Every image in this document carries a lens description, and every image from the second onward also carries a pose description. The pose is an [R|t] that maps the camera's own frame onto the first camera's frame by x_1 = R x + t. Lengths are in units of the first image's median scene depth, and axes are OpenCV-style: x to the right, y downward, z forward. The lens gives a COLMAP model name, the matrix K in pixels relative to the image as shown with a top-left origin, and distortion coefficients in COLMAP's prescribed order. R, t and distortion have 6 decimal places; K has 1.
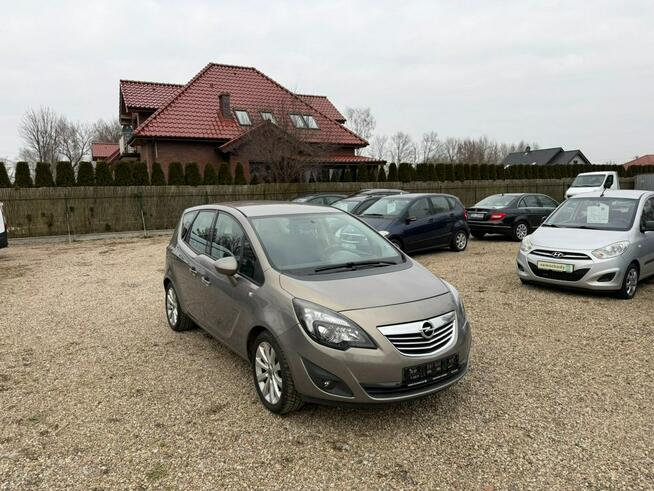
lens RADIAL K [[454.9, 0, 325.8], [0, 454.9, 248.9], [0, 0, 1]] dist [0.077781, -0.095041]
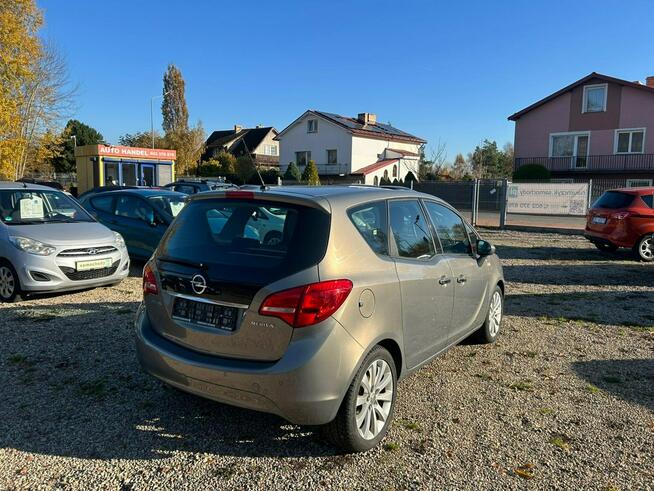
lens RADIAL K [[497.4, 0, 328.9], [0, 497.4, 248.1], [0, 0, 1]] dist [0.068230, -0.072711]
pose [[-0.367653, -0.088806, 0.925713, -0.224545], [0.106449, 0.984868, 0.136758, -0.030821], [-0.923851, 0.148821, -0.352636, 0.356744]]
